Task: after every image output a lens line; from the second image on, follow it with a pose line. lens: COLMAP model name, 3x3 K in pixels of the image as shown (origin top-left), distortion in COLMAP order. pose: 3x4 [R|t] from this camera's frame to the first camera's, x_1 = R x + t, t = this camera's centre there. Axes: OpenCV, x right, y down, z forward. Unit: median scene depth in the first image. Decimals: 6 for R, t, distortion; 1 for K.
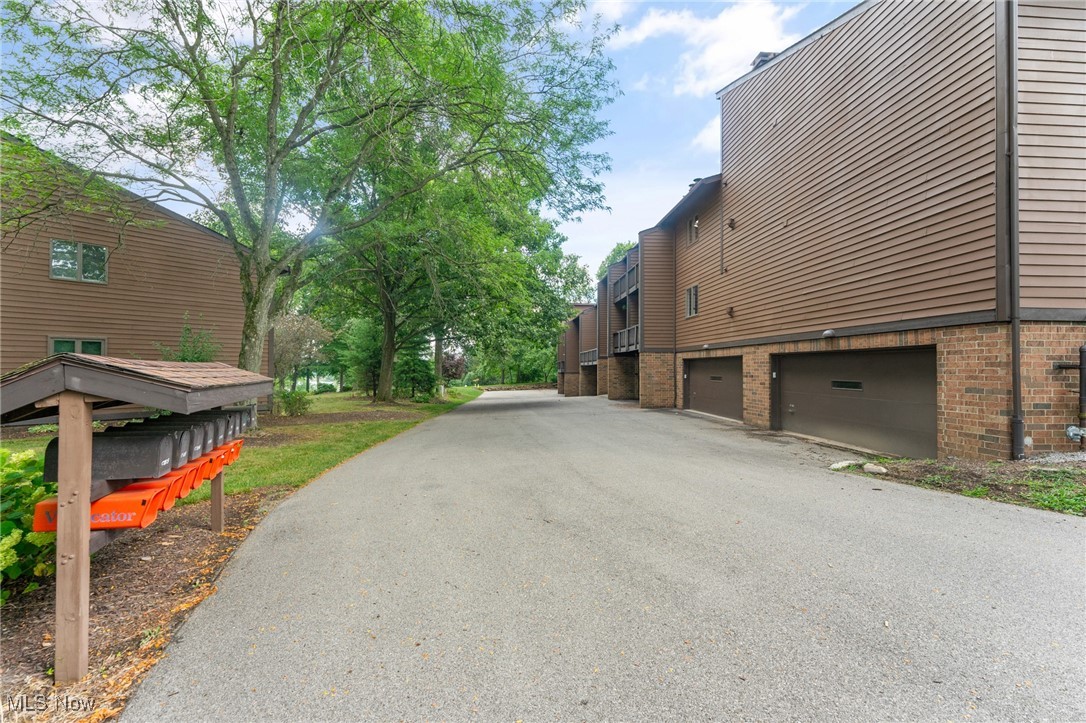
lens RADIAL K [[447.5, 0, 542.6], [0, 447.5, 362.2], [0, 0, 1]] dist [0.001496, 0.000103]
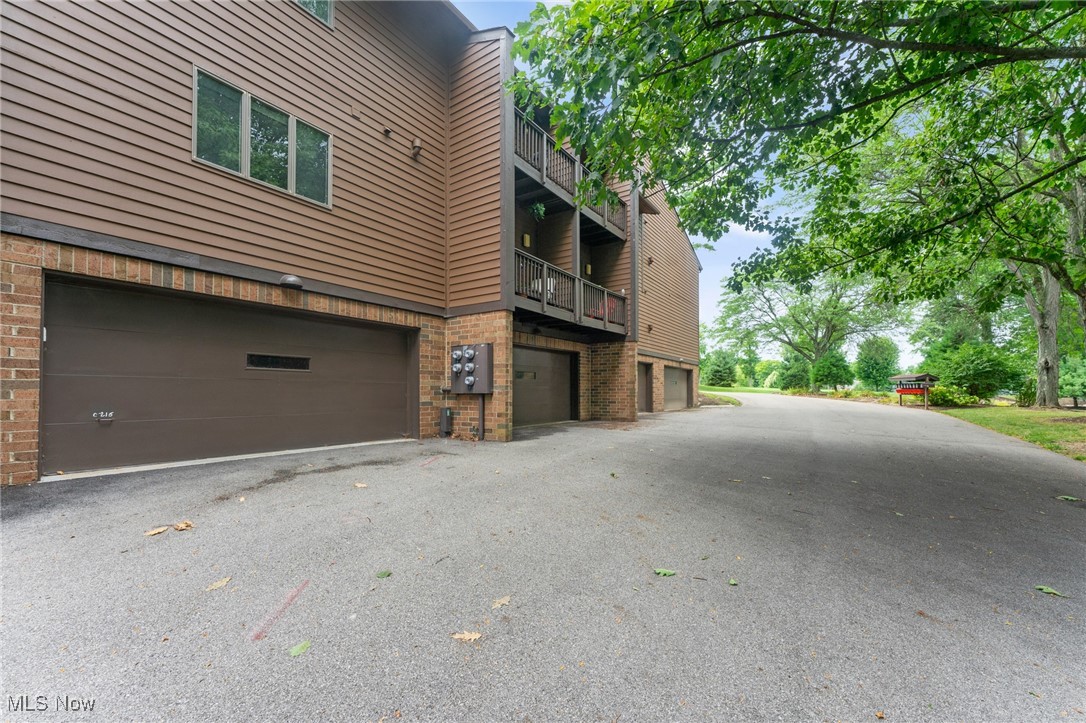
lens RADIAL K [[447.5, 0, 541.1], [0, 447.5, 361.6], [0, 0, 1]] dist [0.001496, 0.000103]
pose [[-0.767038, -0.081378, 0.636420, -0.098075], [-0.115399, 0.993246, -0.012079, 0.021054], [-0.631139, -0.082708, -0.771248, 1.313991]]
